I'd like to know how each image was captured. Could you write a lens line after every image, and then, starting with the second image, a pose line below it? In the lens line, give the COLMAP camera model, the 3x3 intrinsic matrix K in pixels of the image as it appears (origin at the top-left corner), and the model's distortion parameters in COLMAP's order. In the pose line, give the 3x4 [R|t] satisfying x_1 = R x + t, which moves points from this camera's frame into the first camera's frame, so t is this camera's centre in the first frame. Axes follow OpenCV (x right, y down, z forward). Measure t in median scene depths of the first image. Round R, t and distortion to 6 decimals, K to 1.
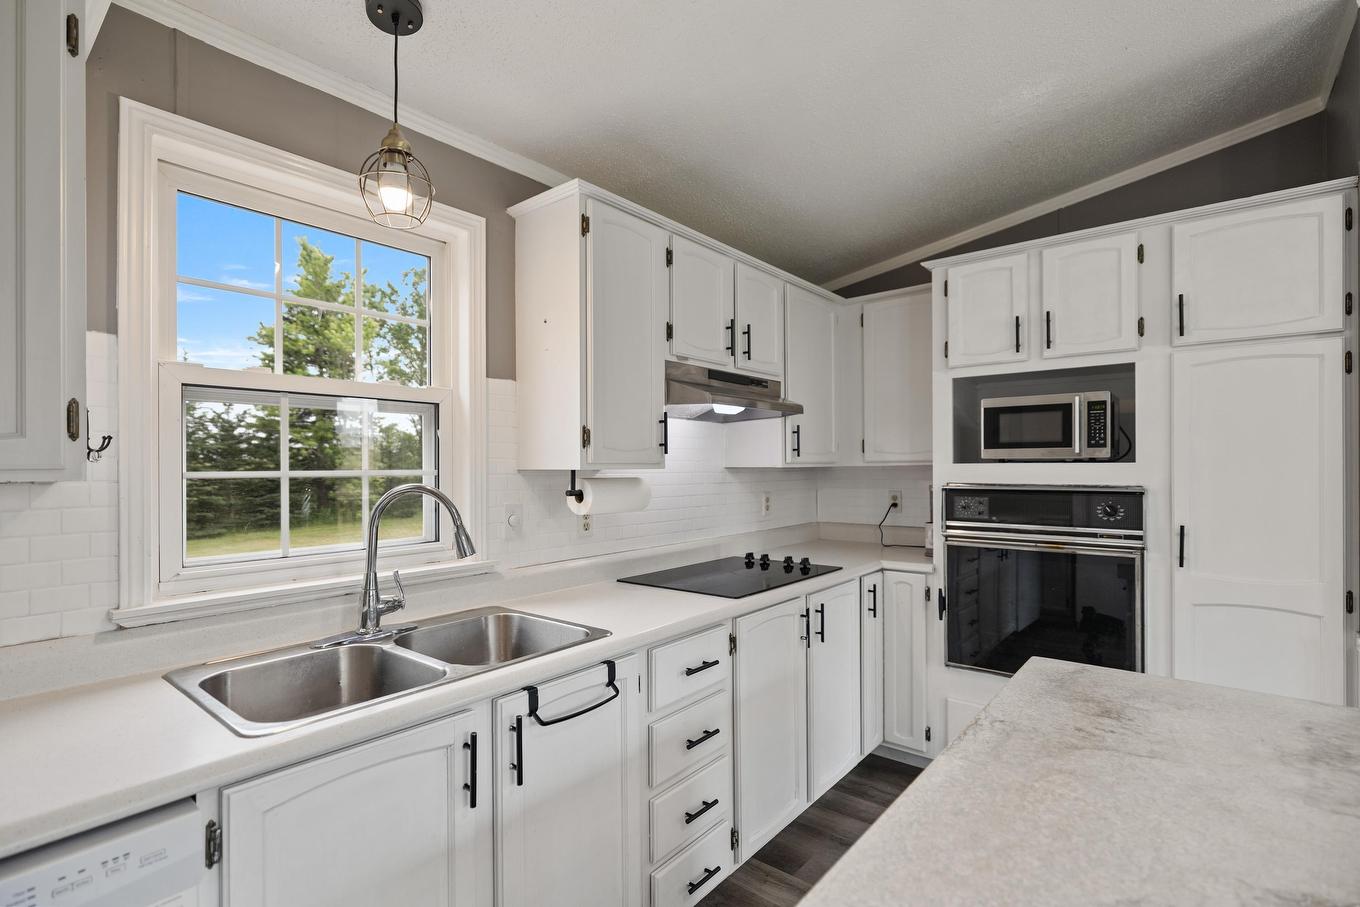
lens RADIAL K [[641.2, 0, 677.3], [0, 641.2, 467.3], [0, 0, 1]] dist [-0.004981, -0.000458]
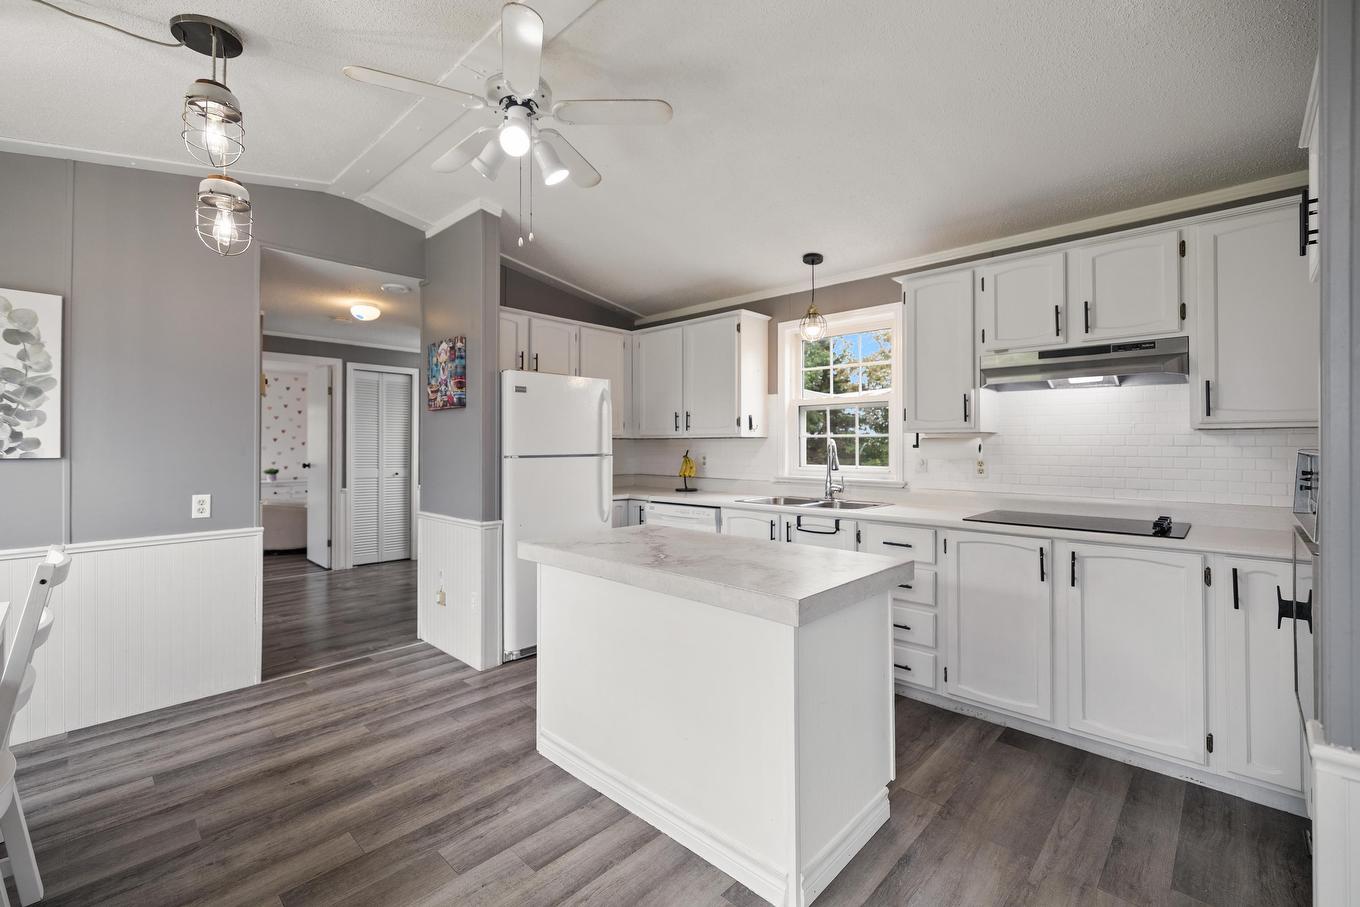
lens RADIAL K [[589.2, 0, 680.4], [0, 589.2, 442.0], [0, 0, 1]] dist [0.004697, 0.000653]
pose [[-0.062621, -0.001879, -0.998036, 1.338333], [0.001759, 0.999996, -0.001993, 0.027582], [0.998036, -0.001880, -0.062617, 0.404012]]
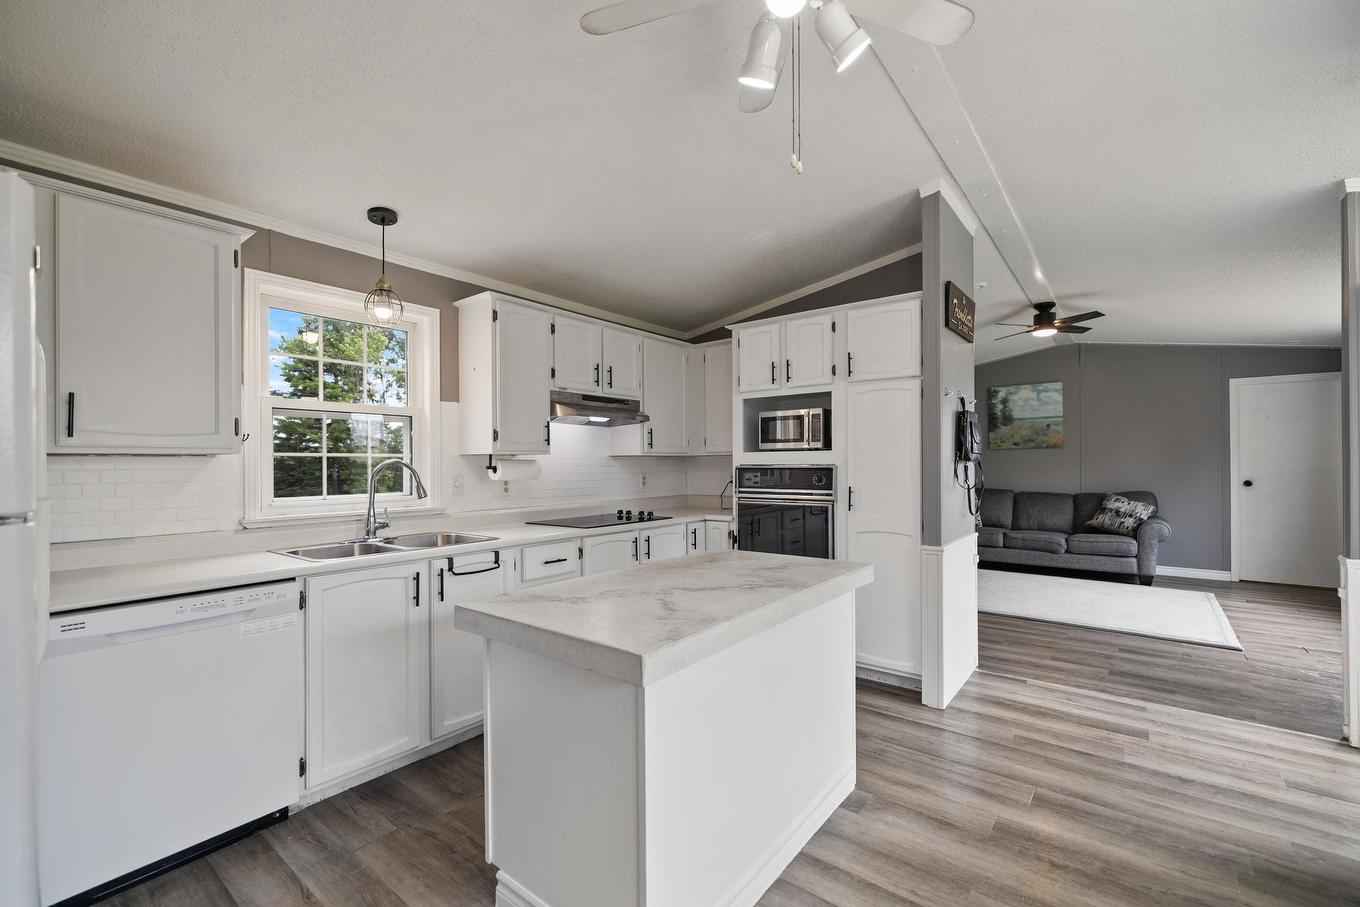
lens RADIAL K [[577.7, 0, 676.2], [0, 577.7, 463.3], [0, 0, 1]] dist [0.000361, -0.000091]
pose [[0.999687, -0.001421, 0.024987, 0.272659], [0.001488, 0.999995, -0.002650, 0.029972], [-0.024983, 0.002686, 0.999684, -0.523612]]
